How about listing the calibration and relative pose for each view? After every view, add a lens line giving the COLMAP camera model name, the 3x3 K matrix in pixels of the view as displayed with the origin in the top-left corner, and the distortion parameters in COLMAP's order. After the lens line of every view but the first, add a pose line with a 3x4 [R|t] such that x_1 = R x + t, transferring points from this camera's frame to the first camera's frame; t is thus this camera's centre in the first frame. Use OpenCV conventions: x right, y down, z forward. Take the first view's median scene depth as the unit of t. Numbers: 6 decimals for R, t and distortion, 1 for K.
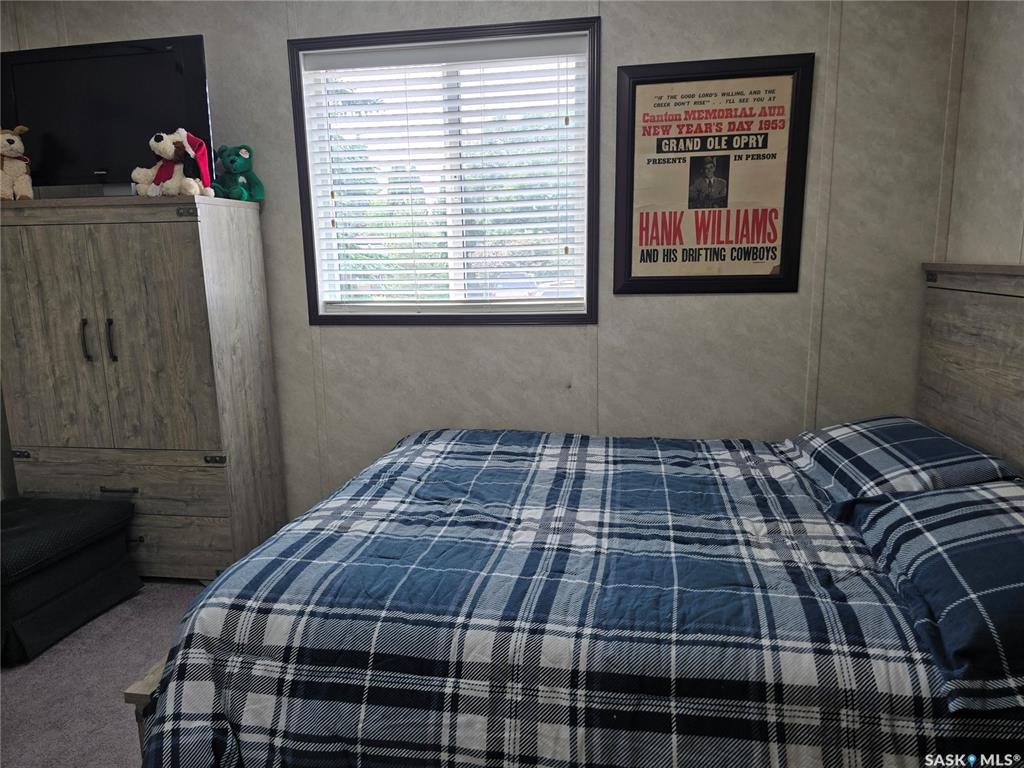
lens RADIAL K [[692.4, 0, 513.2], [0, 692.4, 383.5], [0, 0, 1]] dist [0.061221, -0.050818]
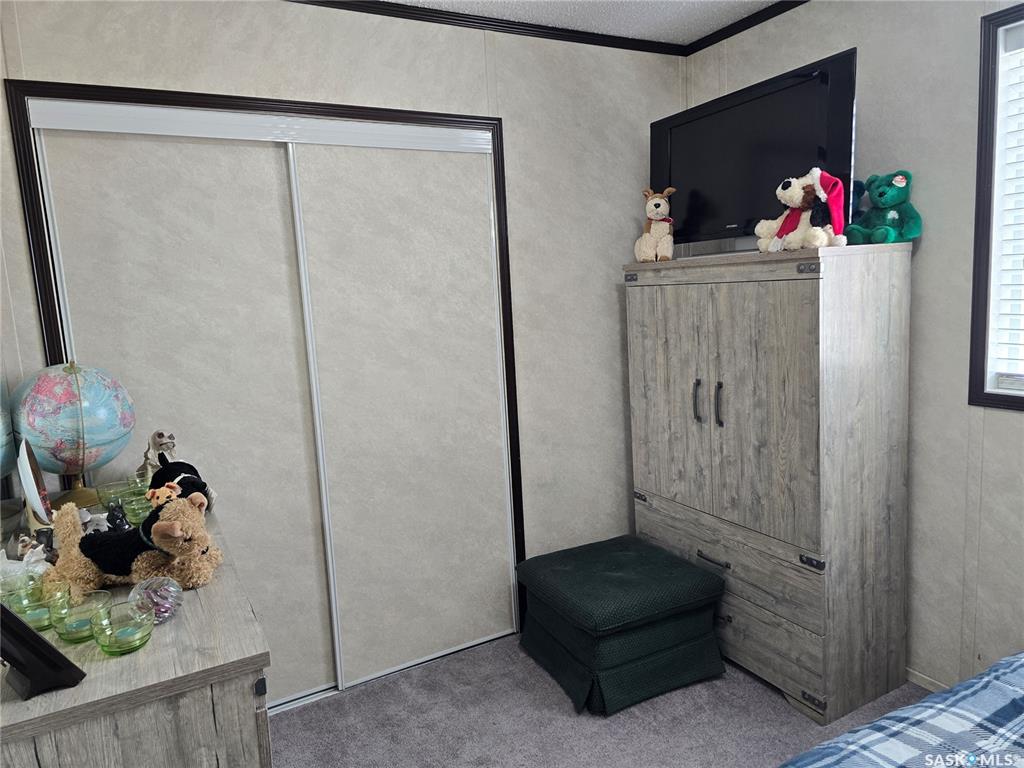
lens RADIAL K [[692.4, 0, 503.5], [0, 692.4, 377.3], [0, 0, 1]] dist [0.061221, -0.050818]
pose [[0.610020, 0.090319, -0.787222, -0.017092], [-0.099274, 0.994366, 0.037157, -0.101368], [0.786142, 0.055484, 0.615550, 0.192208]]
